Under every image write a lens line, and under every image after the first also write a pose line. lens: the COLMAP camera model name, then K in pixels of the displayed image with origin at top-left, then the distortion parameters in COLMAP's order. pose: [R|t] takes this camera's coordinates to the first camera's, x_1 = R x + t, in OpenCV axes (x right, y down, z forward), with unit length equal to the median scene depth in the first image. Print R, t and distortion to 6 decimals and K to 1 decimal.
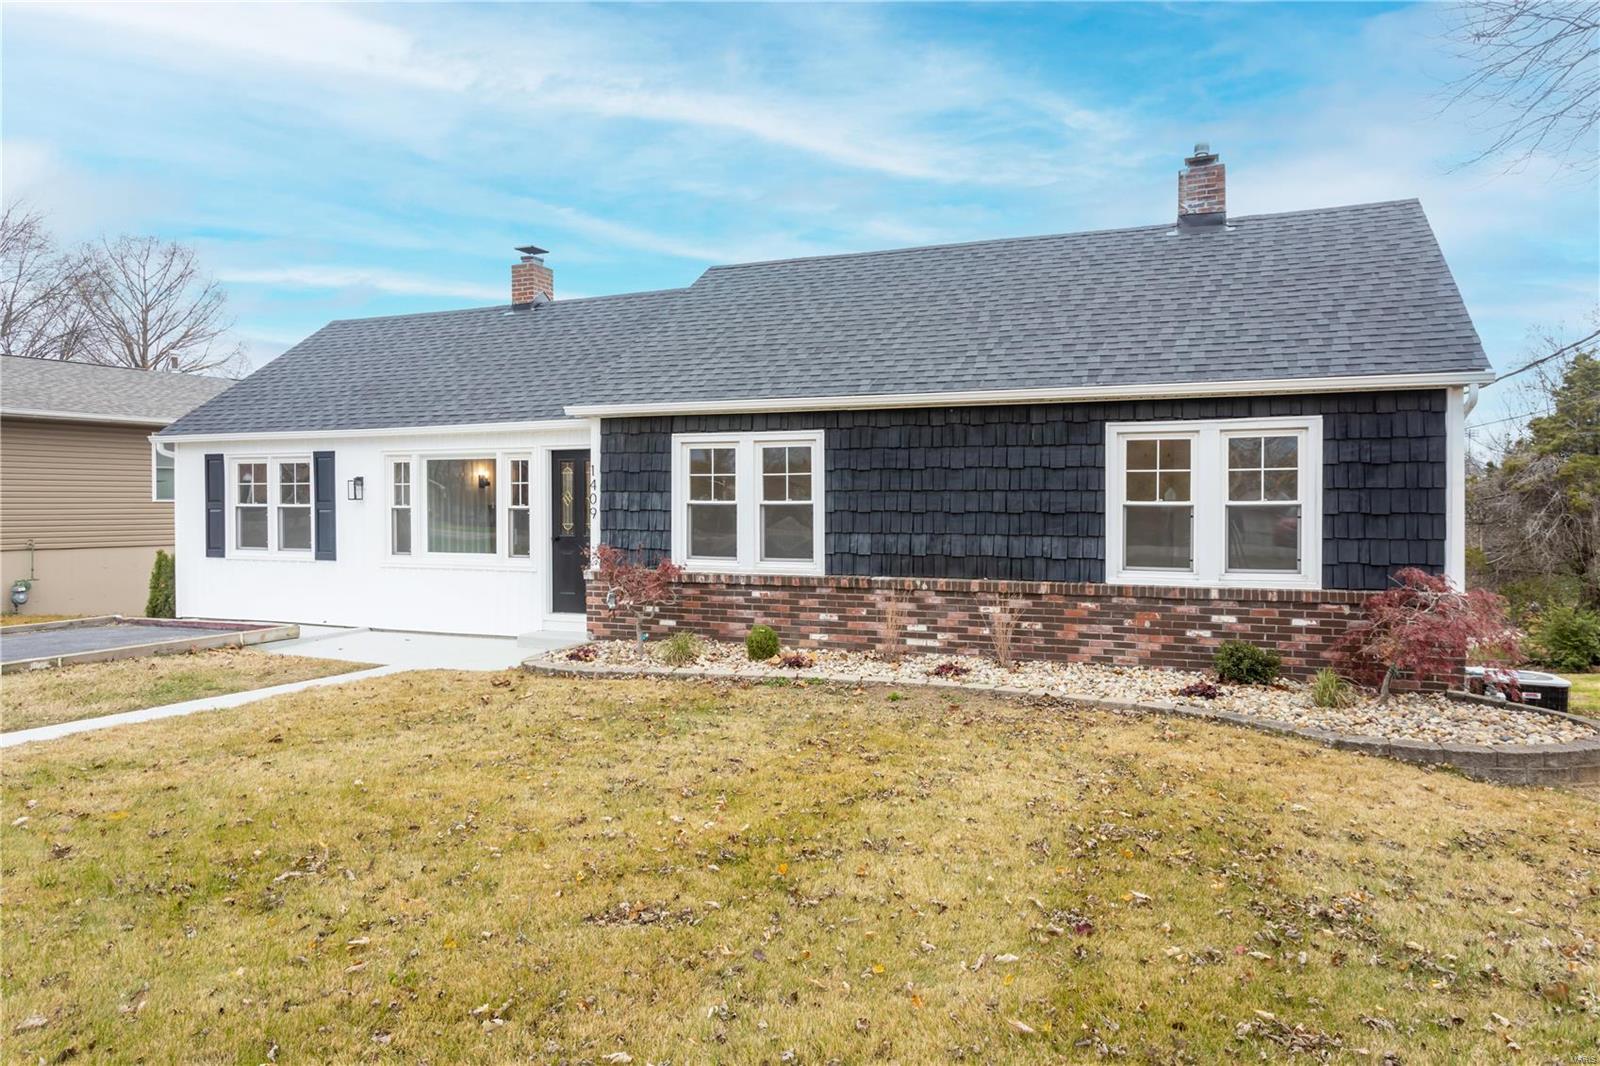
lens RADIAL K [[1044.4, 0, 804.0], [0, 1044.4, 505.2], [0, 0, 1]] dist [0.006446, -0.001707]
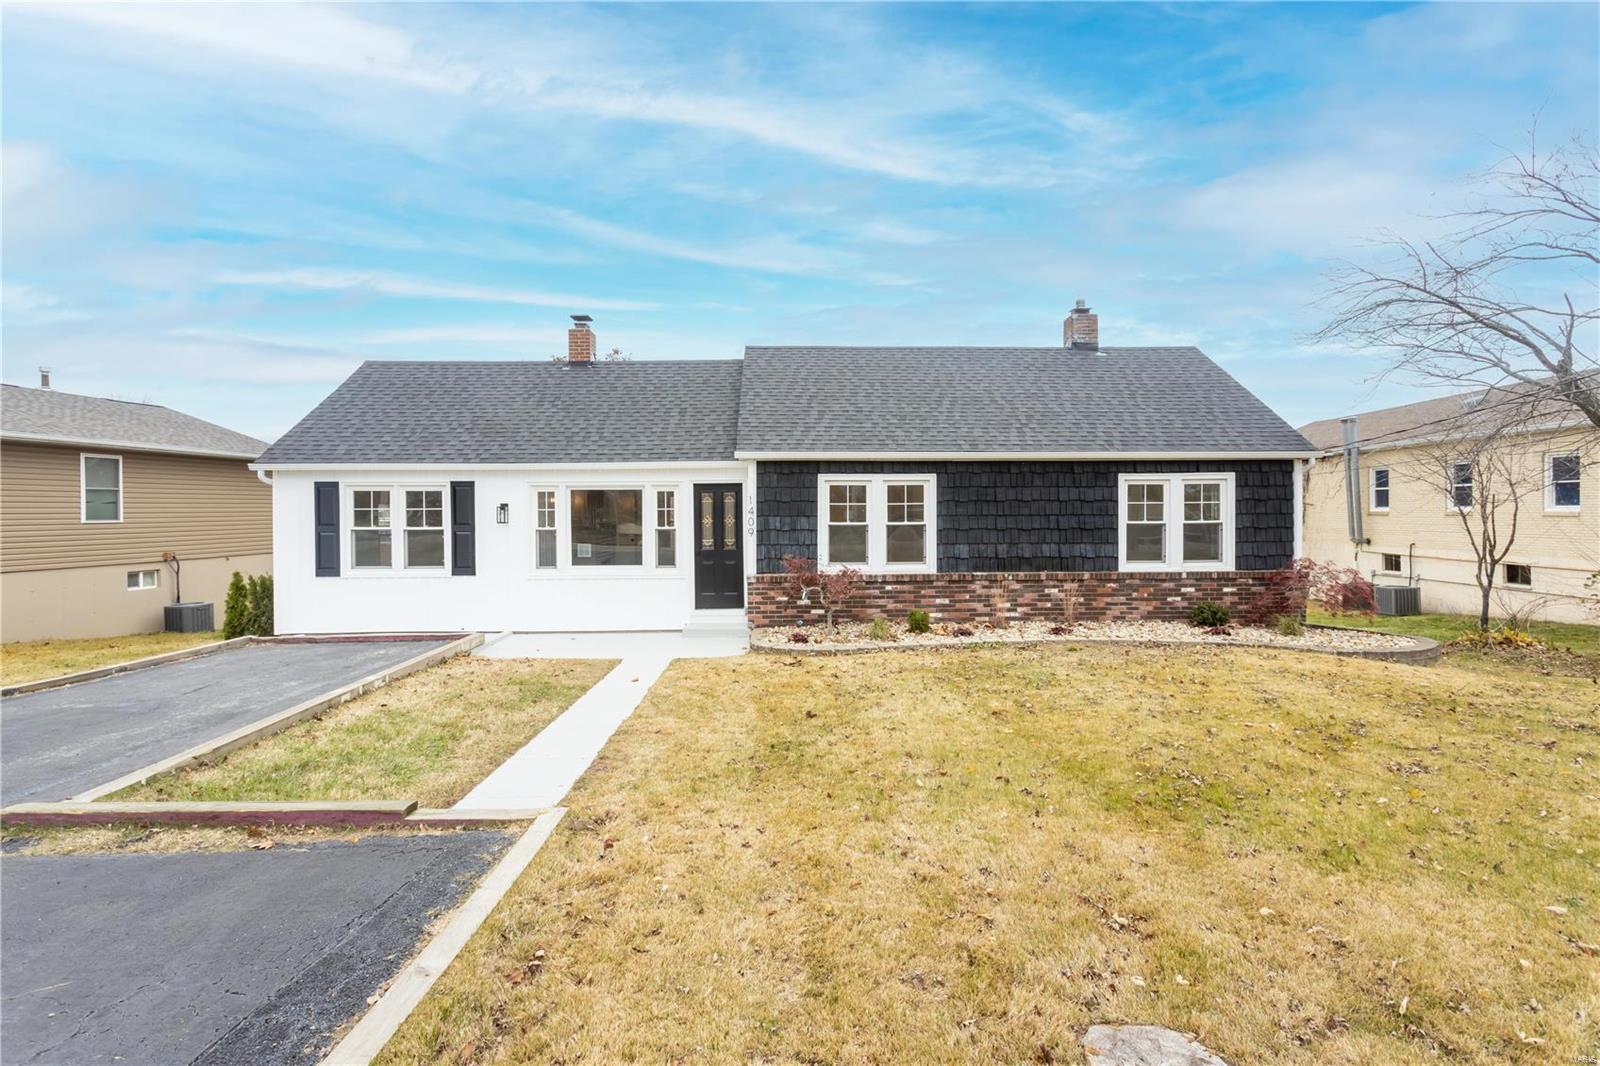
lens RADIAL K [[783.9, 0, 799.7], [0, 783.9, 514.9], [0, 0, 1]] dist [0.000799, 0.000233]
pose [[0.913442, -0.006889, 0.406910, -0.569873], [0.006308, 0.999976, 0.002771, -0.017600], [-0.406920, 0.000035, 0.913464, 0.067382]]
